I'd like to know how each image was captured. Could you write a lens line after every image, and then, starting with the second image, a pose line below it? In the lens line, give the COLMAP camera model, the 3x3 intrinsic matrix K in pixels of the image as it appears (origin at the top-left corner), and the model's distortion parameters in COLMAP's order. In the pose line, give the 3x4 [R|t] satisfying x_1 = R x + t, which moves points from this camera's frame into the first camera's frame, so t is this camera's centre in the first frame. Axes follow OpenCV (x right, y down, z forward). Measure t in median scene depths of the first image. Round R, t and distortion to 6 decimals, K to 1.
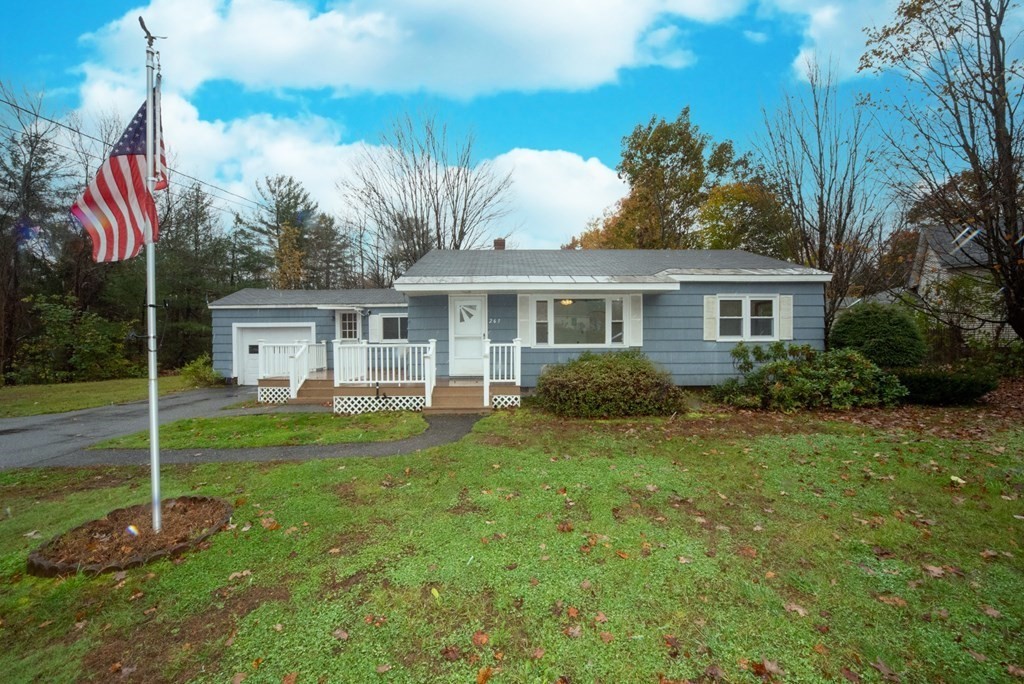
lens RADIAL K [[367.6, 0, 511.5], [0, 367.6, 347.6], [0, 0, 1]] dist [-0.004855, -0.000018]
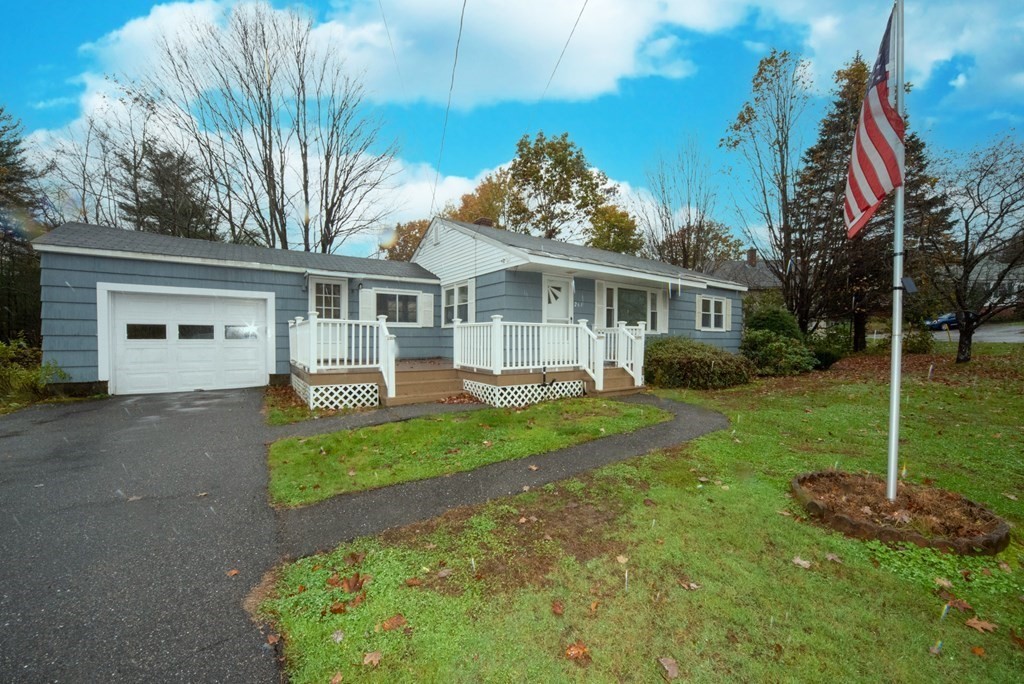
lens RADIAL K [[367.6, 0, 511.5], [0, 367.6, 347.6], [0, 0, 1]] dist [-0.004855, -0.000018]
pose [[0.831112, -0.005305, 0.556079, -0.715711], [-0.001167, 0.999936, 0.011285, 0.031131], [-0.556104, -0.010028, 0.831053, 0.260509]]
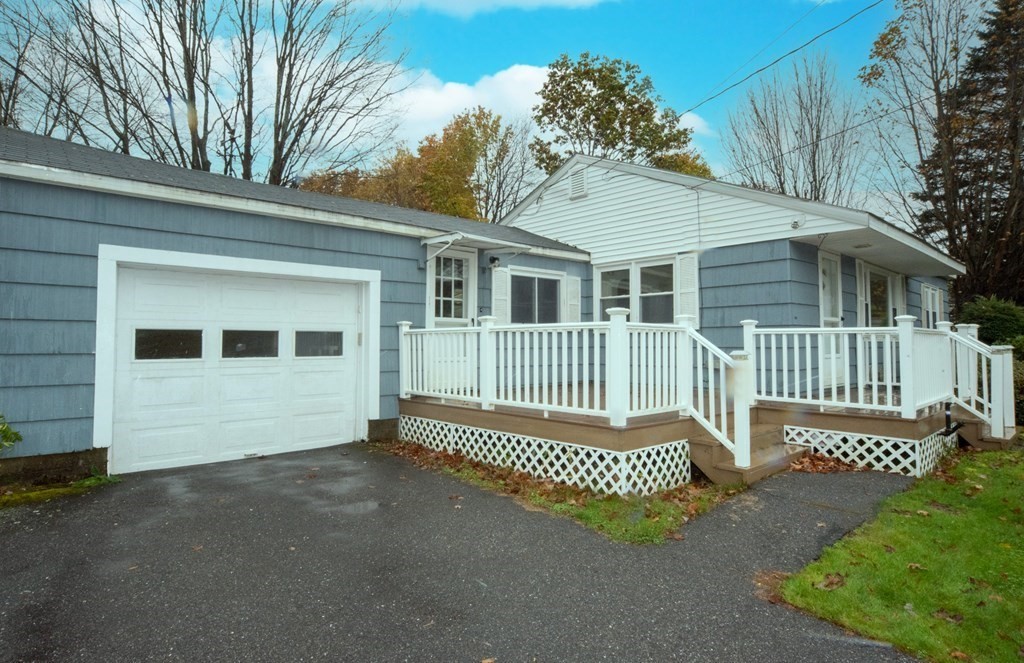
lens RADIAL K [[522.1, 0, 512.0], [0, 522.1, 331.5], [0, 0, 1]] dist [-0.001712, 0.000405]
pose [[0.753961, 0.019577, 0.656628, -1.018409], [0.004735, 0.999368, -0.035233, 0.014950], [-0.656903, 0.029673, 0.753391, 0.674541]]
